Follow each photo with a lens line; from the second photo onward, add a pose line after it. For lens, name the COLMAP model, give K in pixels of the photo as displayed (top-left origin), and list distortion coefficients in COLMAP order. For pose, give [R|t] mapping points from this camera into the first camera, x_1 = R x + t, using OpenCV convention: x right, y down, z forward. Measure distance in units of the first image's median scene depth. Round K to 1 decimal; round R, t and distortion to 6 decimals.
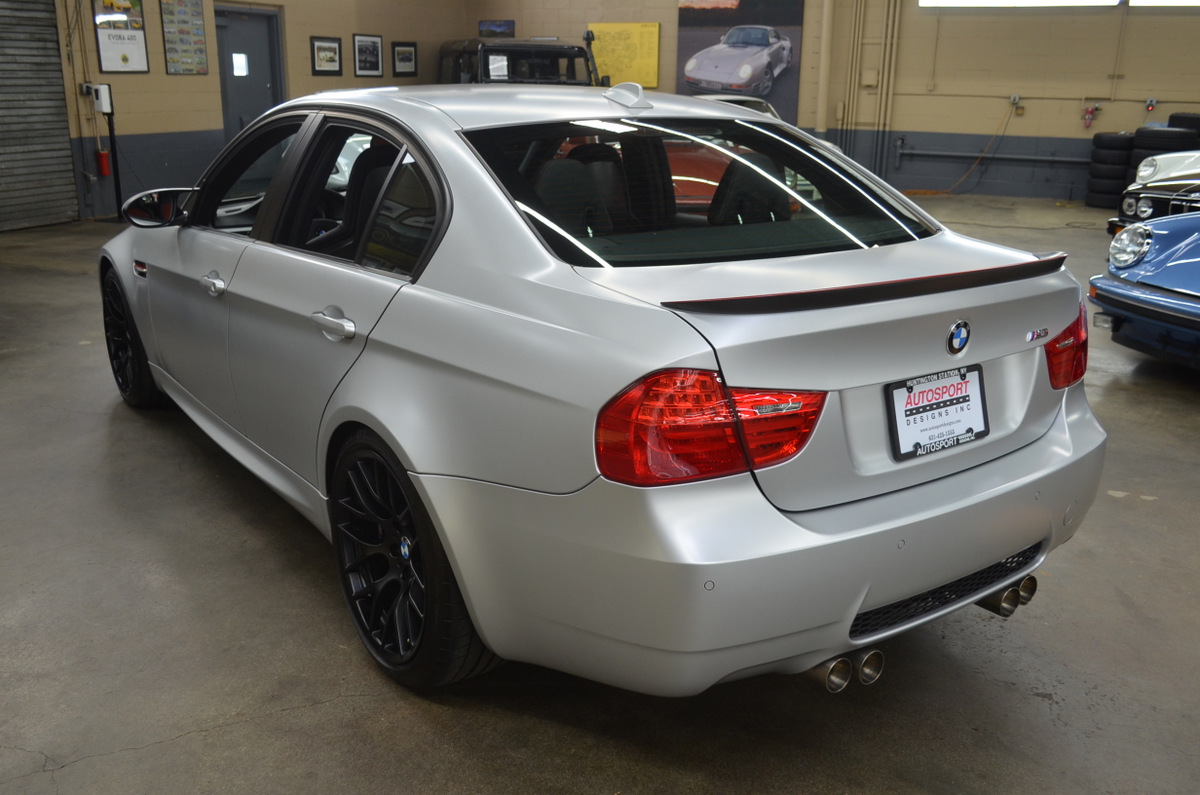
lens RADIAL K [[1163.3, 0, 600.0], [0, 1163.3, 397.5], [0, 0, 1]] dist [-0.004398, -0.008397]
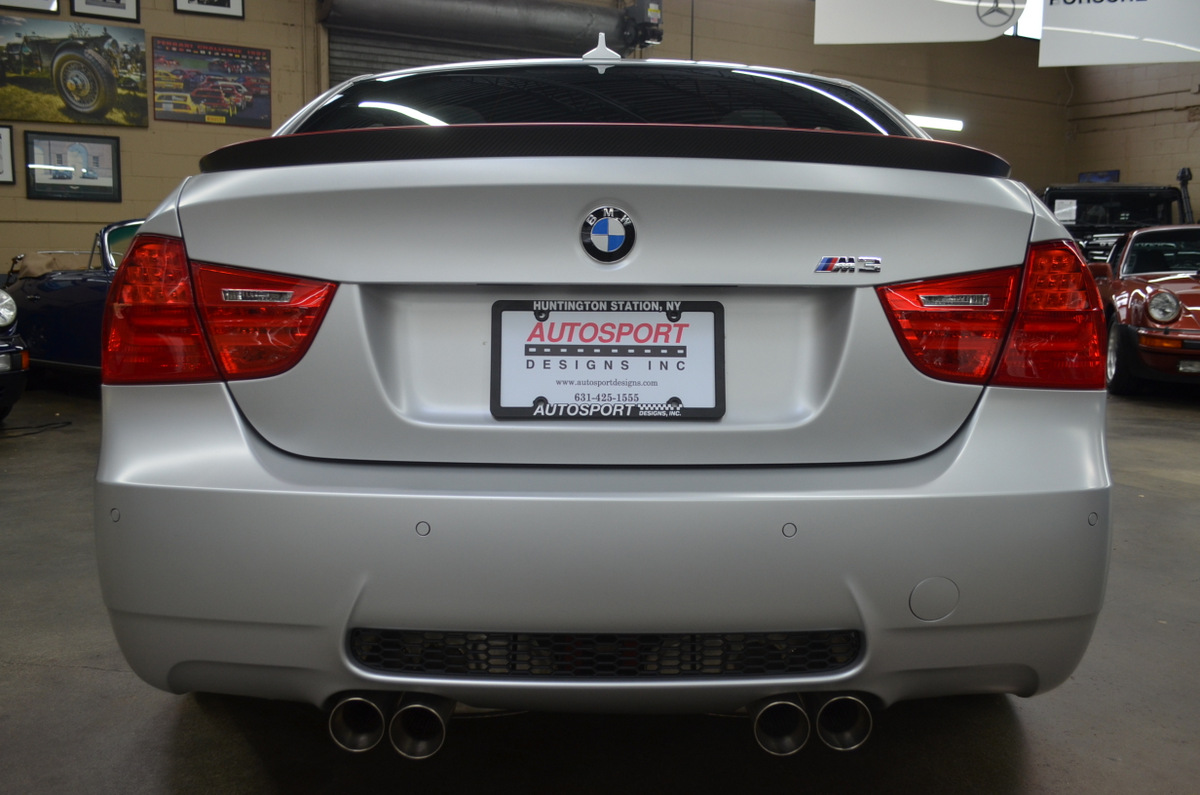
lens RADIAL K [[1163.3, 0, 600.0], [0, 1163.3, 397.5], [0, 0, 1]] dist [-0.004398, -0.008397]
pose [[0.810700, 0.053456, -0.583016, 0.662039], [-0.157261, 0.979108, -0.128903, 0.114771], [0.563946, 0.196187, 0.802170, 0.493117]]
